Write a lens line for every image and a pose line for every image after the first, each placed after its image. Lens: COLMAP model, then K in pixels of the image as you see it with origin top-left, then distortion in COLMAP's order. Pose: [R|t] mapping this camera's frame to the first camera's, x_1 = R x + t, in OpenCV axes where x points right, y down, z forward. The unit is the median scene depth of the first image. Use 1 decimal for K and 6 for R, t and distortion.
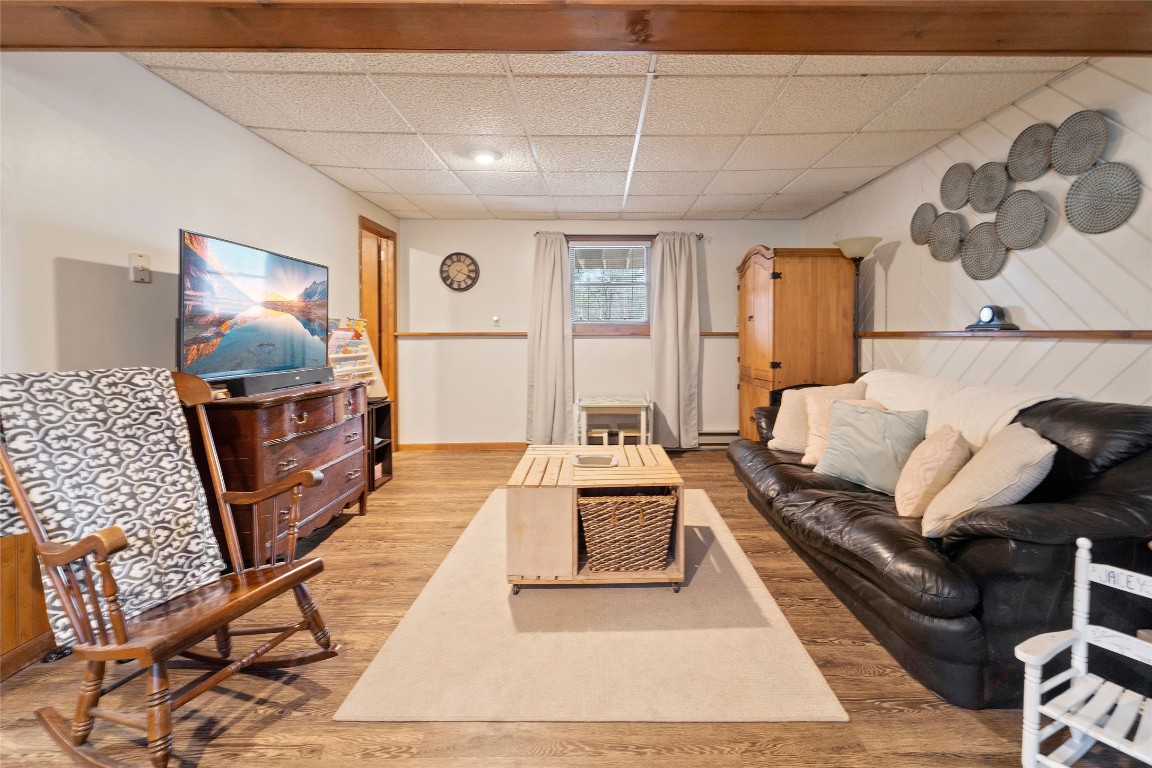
lens RADIAL K [[477.2, 0, 582.9], [0, 477.2, 342.5], [0, 0, 1]] dist [0.003909, -0.002113]
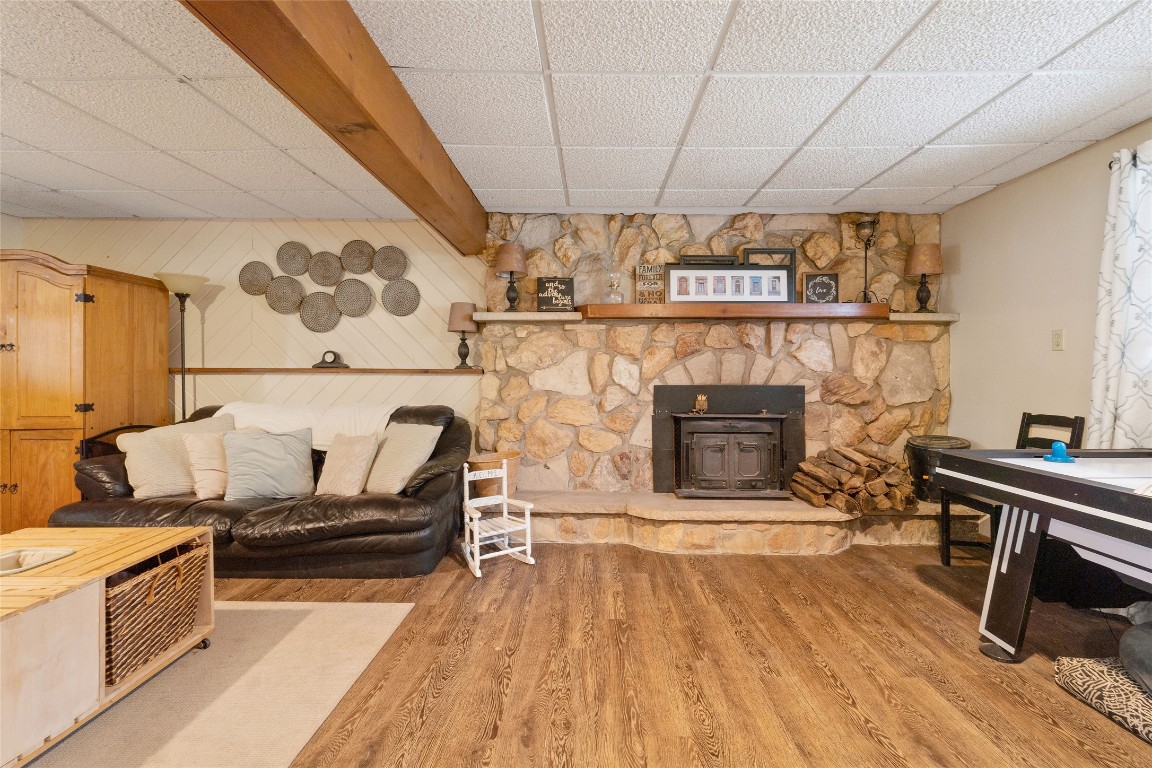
lens RADIAL K [[477.2, 0, 577.3], [0, 477.2, 375.5], [0, 0, 1]] dist [0.003909, -0.002113]
pose [[0.043772, -0.004467, 0.999032, -0.542962], [0.013481, 0.999902, 0.003880, 0.001077], [-0.998951, 0.013298, 0.043828, 0.182612]]
